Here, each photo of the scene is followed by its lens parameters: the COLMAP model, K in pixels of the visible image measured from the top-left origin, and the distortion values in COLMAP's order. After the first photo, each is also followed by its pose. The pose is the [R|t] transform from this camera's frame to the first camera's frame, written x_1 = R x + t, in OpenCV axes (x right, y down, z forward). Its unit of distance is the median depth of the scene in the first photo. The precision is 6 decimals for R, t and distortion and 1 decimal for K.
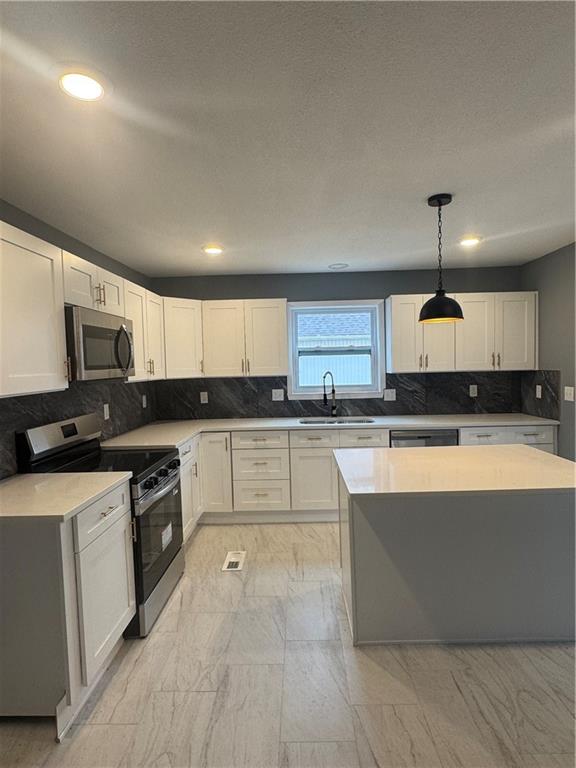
lens RADIAL K [[414.0, 0, 285.4], [0, 414.0, 384.1], [0, 0, 1]] dist [-0.008219, 0.001198]
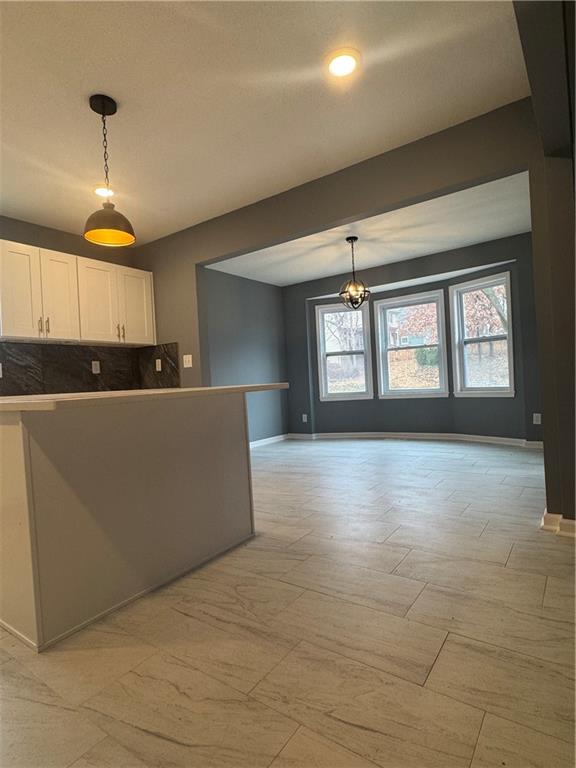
lens RADIAL K [[414.0, 0, 291.9], [0, 414.0, 383.1], [0, 0, 1]] dist [-0.008219, 0.001198]
pose [[0.548652, -0.007447, 0.836018, -0.098431], [0.075930, 0.996272, -0.040955, 0.141836], [-0.832596, 0.085949, 0.547172, 0.135255]]
